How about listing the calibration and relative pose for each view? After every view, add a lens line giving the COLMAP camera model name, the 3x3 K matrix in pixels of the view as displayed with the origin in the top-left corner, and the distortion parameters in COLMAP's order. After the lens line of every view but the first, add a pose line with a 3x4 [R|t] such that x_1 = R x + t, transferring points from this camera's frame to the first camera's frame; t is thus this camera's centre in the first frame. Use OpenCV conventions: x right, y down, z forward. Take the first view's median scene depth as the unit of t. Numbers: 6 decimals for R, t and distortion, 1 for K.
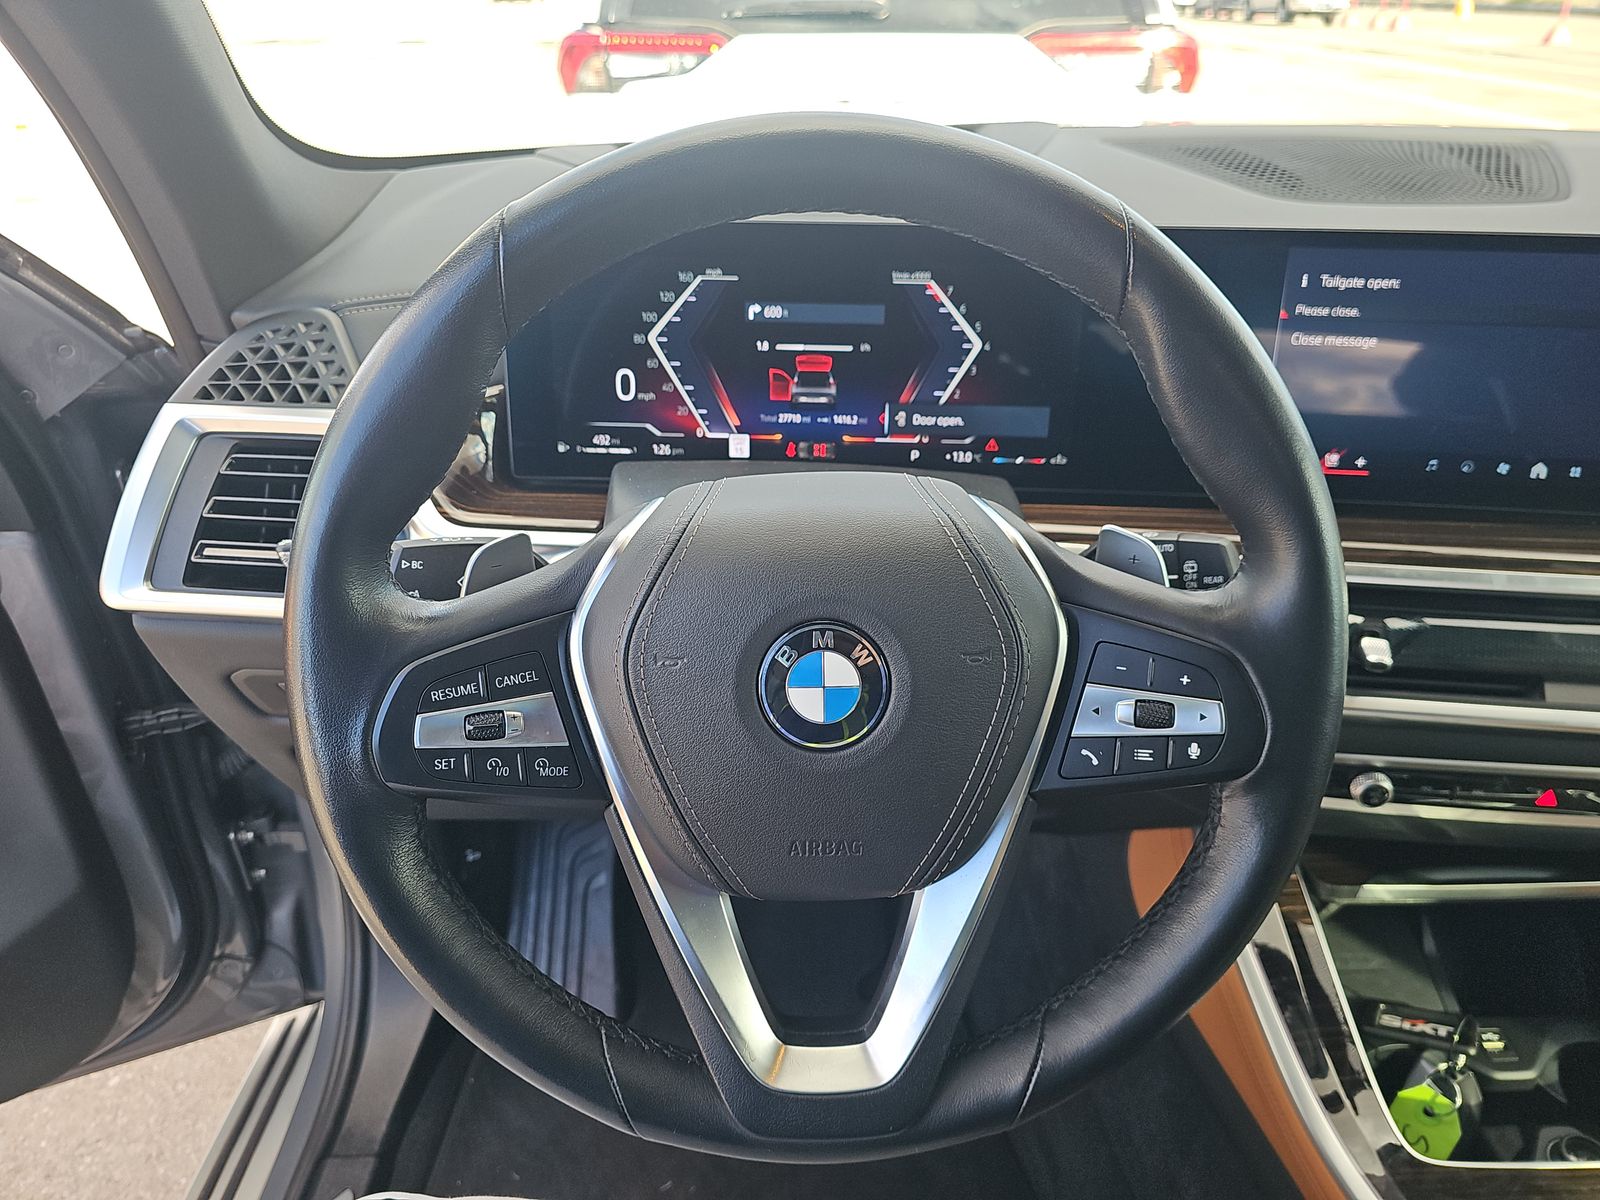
lens RADIAL K [[1028.9, 0, 800.0], [0, 1028.9, 600.0], [0, 0, 1]] dist [0.082961, -0.098972]
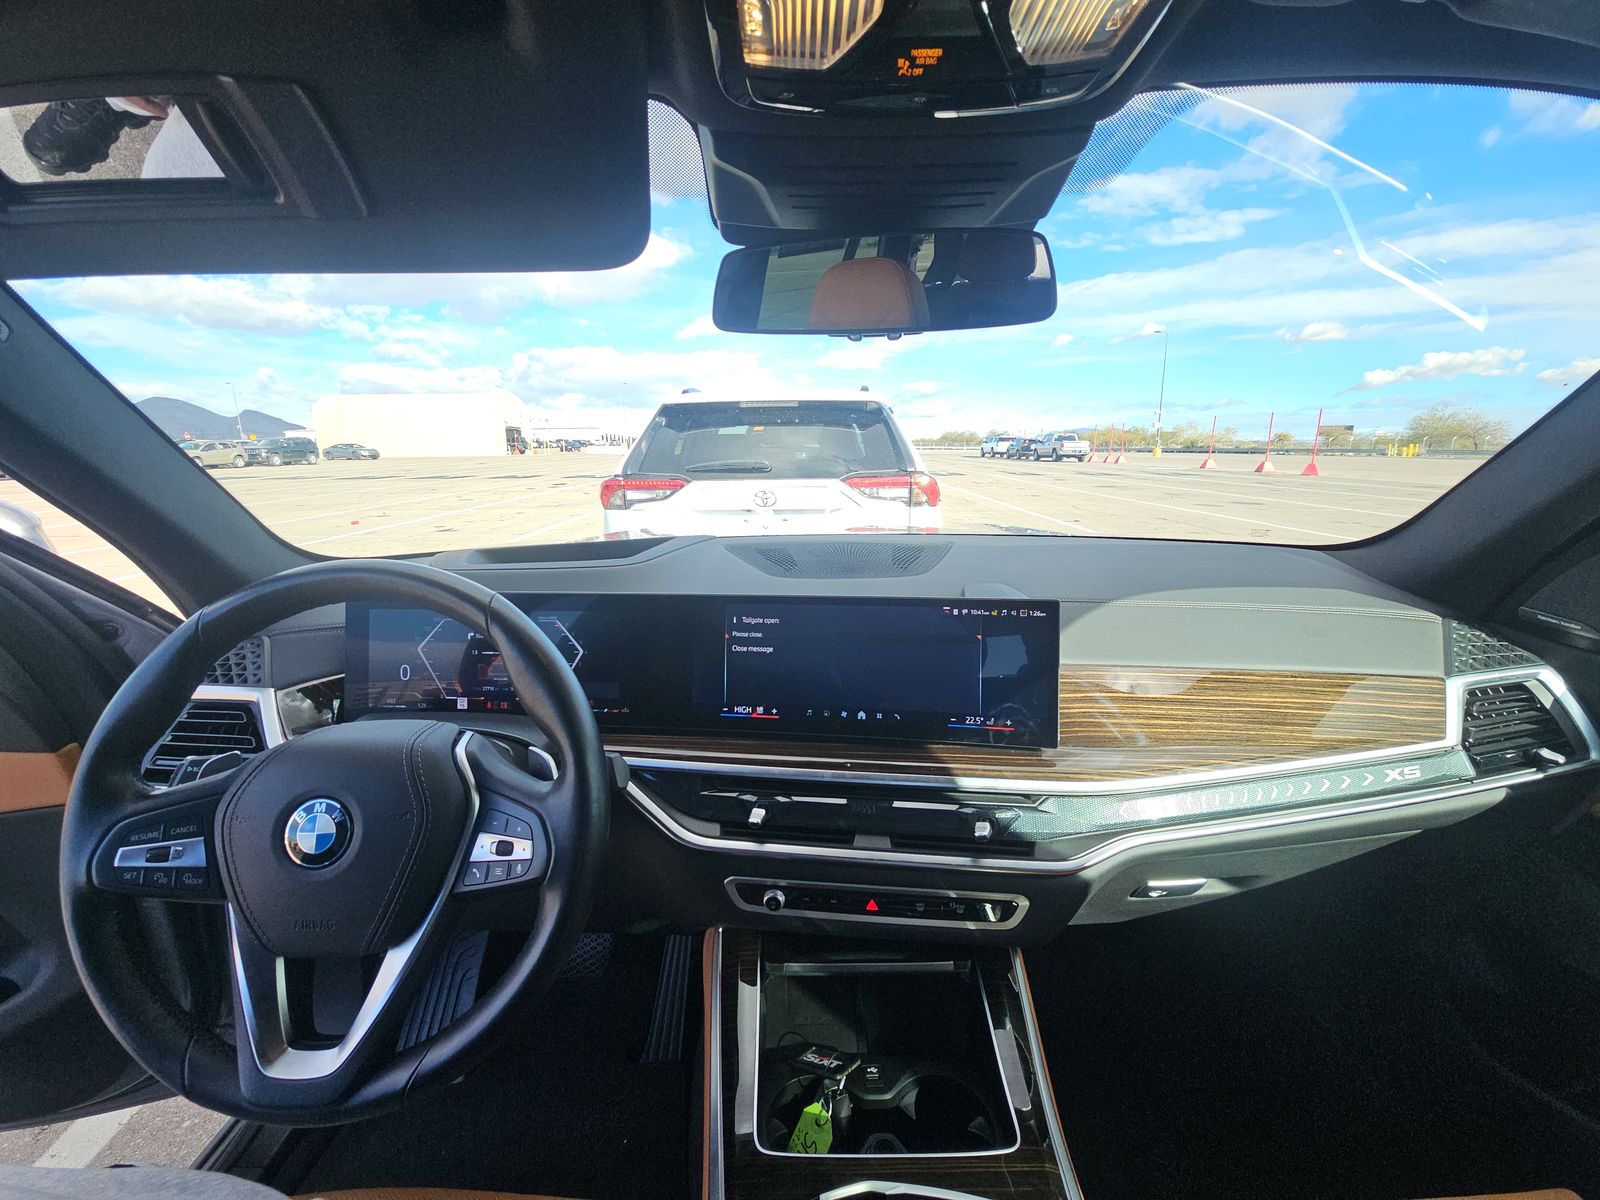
lens RADIAL K [[639.5, 0, 800.0], [0, 639.5, 600.0], [0, 0, 1]] dist [-0.002194, -0.000297]
pose [[0.999745, -0.009990, -0.020276, 0.595849], [0.003732, 0.957679, -0.287814, 0.008379], [0.022293, 0.287665, 0.957472, -0.160847]]
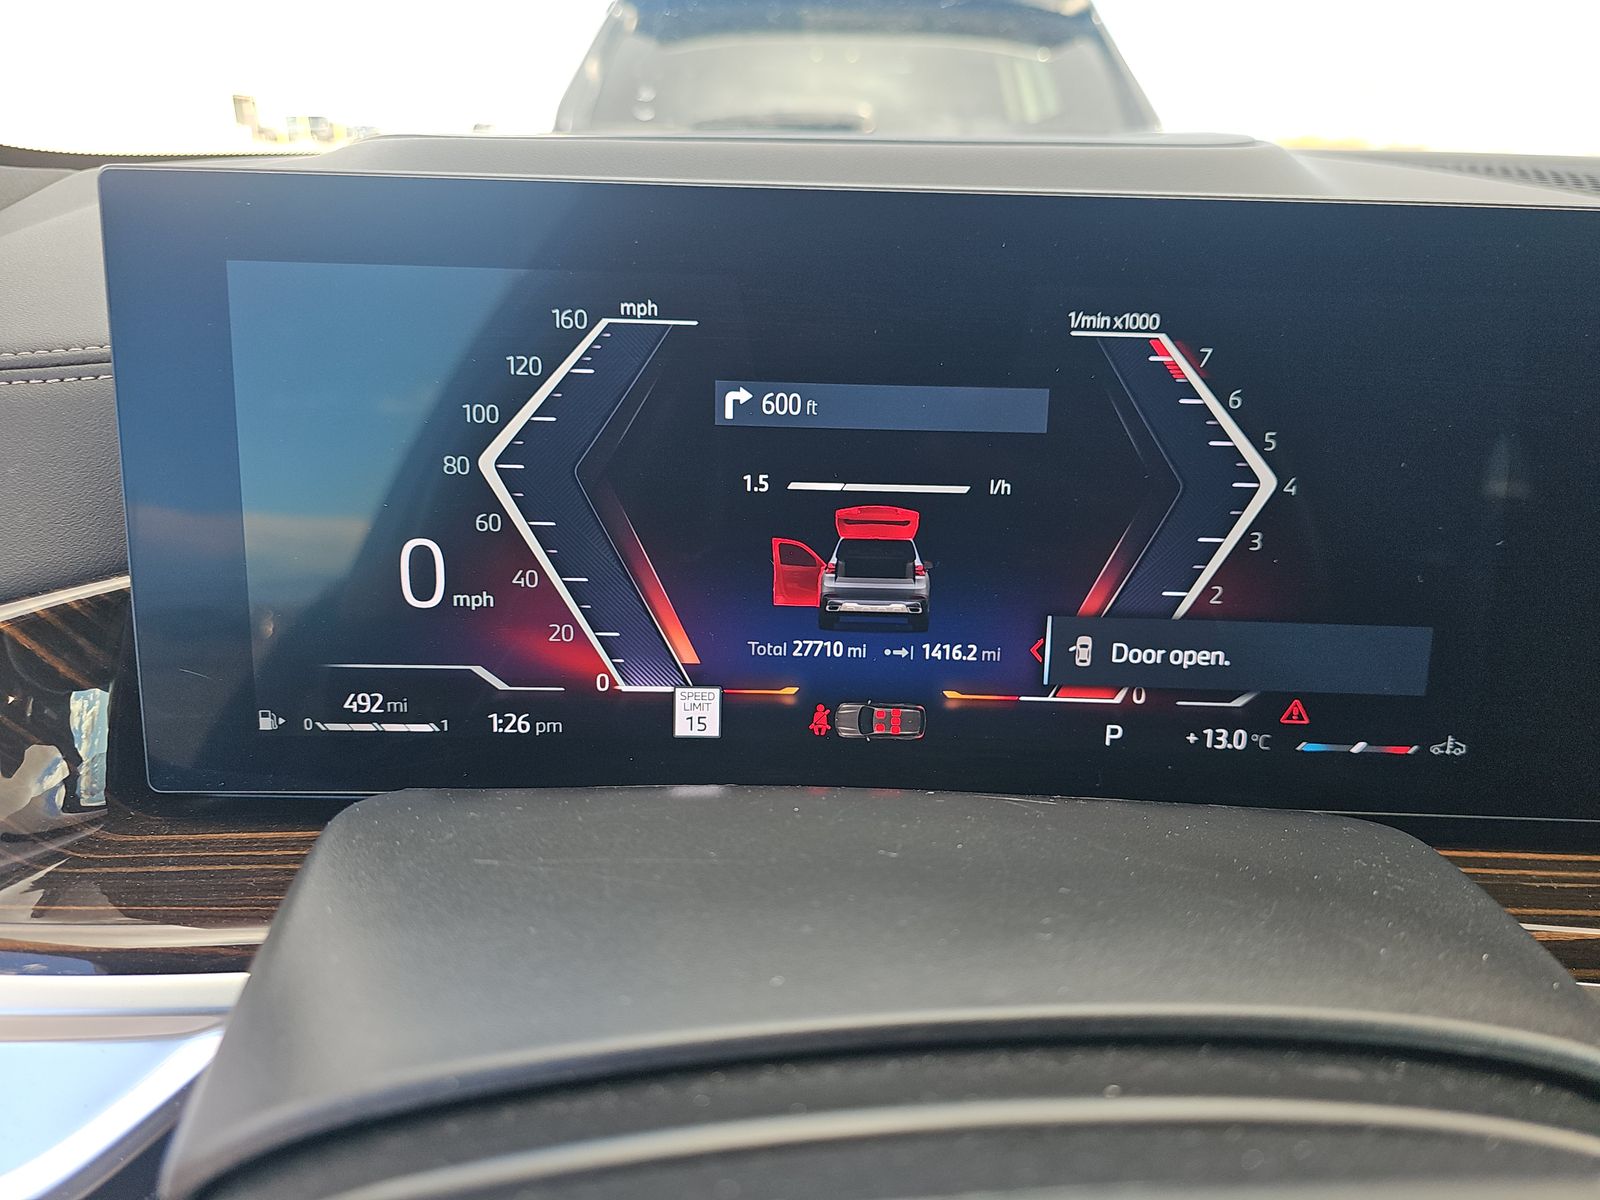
lens RADIAL K [[1032.9, 0, 800.0], [0, 1032.9, 600.0], [0, 0, 1]] dist [-0.001635, -0.001433]
pose [[0.999135, -0.000719, 0.041570, -0.035303], [0.006041, 0.991751, -0.128035, -0.143543], [-0.041135, 0.128175, 0.990898, 0.585810]]
